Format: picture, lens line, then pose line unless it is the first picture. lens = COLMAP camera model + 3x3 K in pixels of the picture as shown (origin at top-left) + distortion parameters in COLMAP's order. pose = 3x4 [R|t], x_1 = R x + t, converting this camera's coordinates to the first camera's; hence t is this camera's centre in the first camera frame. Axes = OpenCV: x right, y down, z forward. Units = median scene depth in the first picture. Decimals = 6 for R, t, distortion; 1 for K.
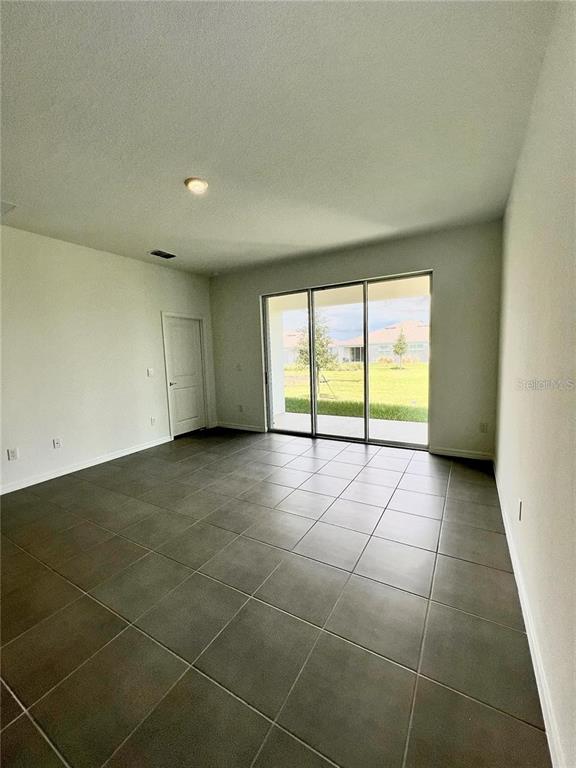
lens RADIAL K [[309.1, 0, 287.8], [0, 309.1, 383.9], [0, 0, 1]] dist [-0.002215, 0.000606]
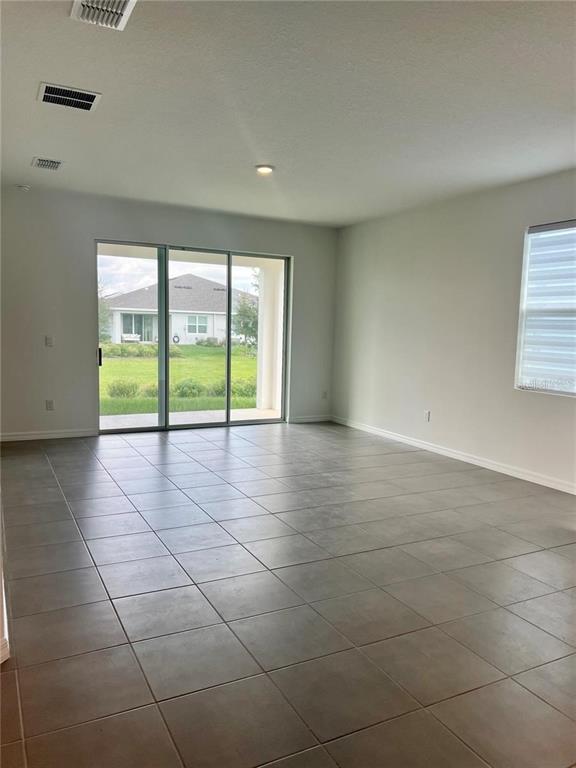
lens RADIAL K [[576.6, 0, 292.2], [0, 576.6, 390.4], [0, 0, 1]] dist [0.050700, -0.009181]
pose [[0.525563, -0.045106, 0.849558, -1.461745], [0.044486, 0.998684, 0.025504, 0.066545], [-0.849591, 0.024390, 0.526878, -0.094405]]
